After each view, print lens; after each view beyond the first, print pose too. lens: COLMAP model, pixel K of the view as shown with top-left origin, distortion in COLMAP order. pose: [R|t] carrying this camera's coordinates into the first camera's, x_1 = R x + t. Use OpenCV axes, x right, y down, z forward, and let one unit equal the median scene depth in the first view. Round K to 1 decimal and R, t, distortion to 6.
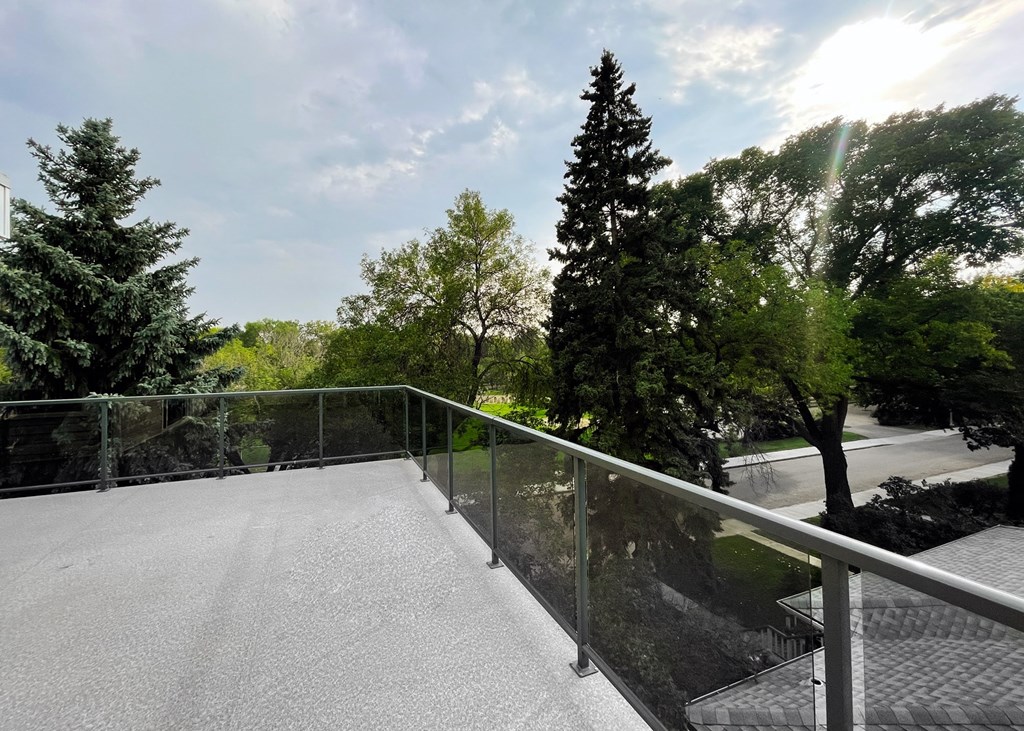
lens RADIAL K [[441.0, 0, 509.9], [0, 441.0, 343.3], [0, 0, 1]] dist [0.010507, -0.000345]
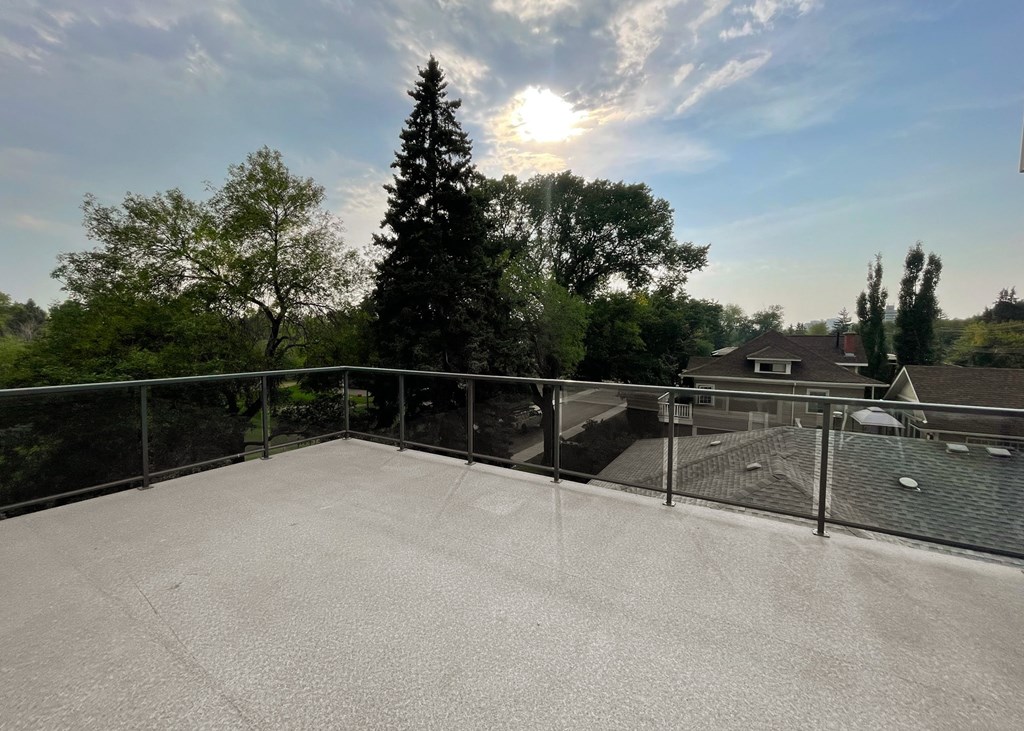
lens RADIAL K [[419.7, 0, 524.3], [0, 419.7, 359.9], [0, 0, 1]] dist [0.012442, 0.000057]
pose [[0.788443, -0.020316, 0.614773, -0.240565], [-0.024625, 0.997611, 0.064550, 0.004875], [-0.614615, -0.066033, 0.786059, 0.003478]]
